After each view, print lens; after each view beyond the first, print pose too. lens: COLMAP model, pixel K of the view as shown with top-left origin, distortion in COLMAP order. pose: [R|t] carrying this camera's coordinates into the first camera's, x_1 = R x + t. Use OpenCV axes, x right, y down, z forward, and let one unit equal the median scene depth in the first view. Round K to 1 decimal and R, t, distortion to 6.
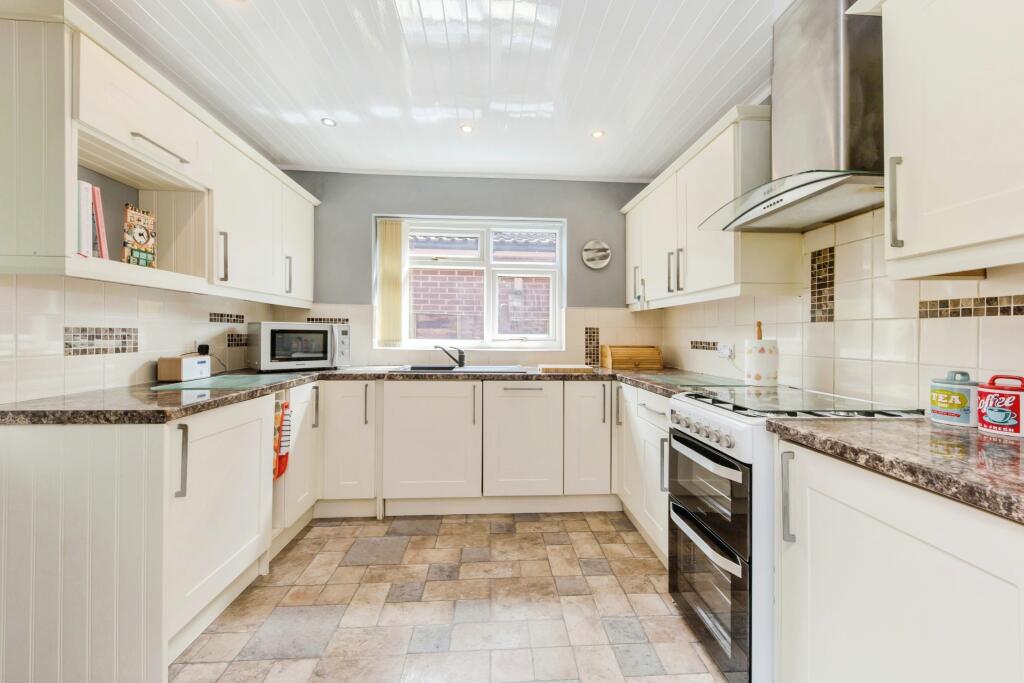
lens RADIAL K [[393.1, 0, 512.9], [0, 393.1, 333.6], [0, 0, 1]] dist [-0.000172, -0.000011]
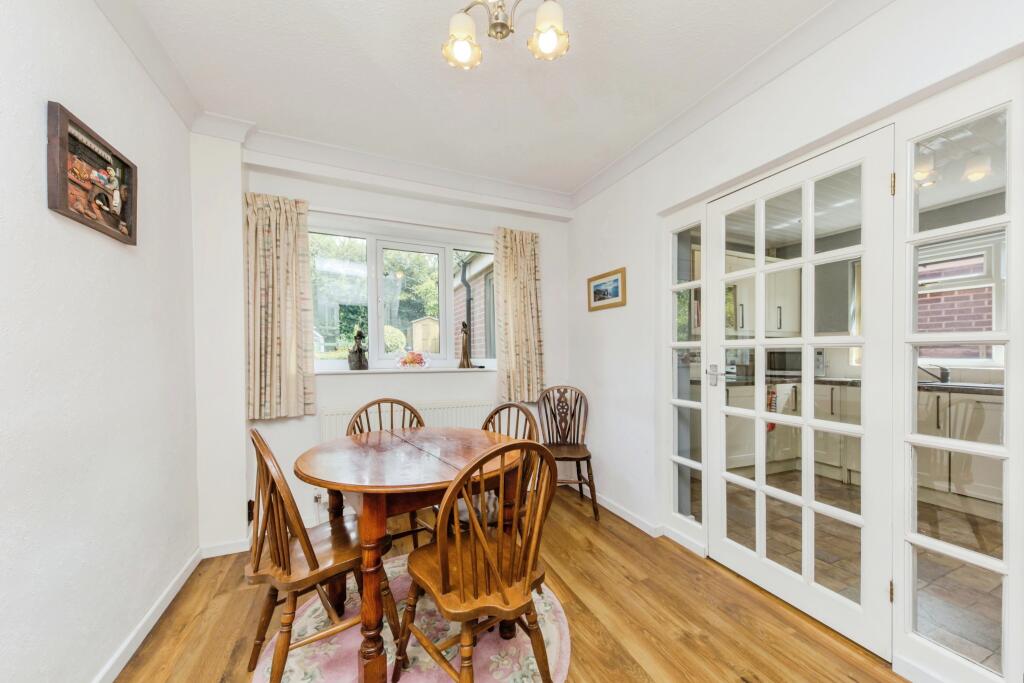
lens RADIAL K [[377.9, 0, 515.4], [0, 377.9, 354.2], [0, 0, 1]] dist [0.000297, -0.000048]
pose [[0.360317, -0.007288, -0.932801, 0.552834], [0.010154, 0.999941, -0.003890, -0.005343], [0.932775, -0.008070, 0.360370, -0.662272]]
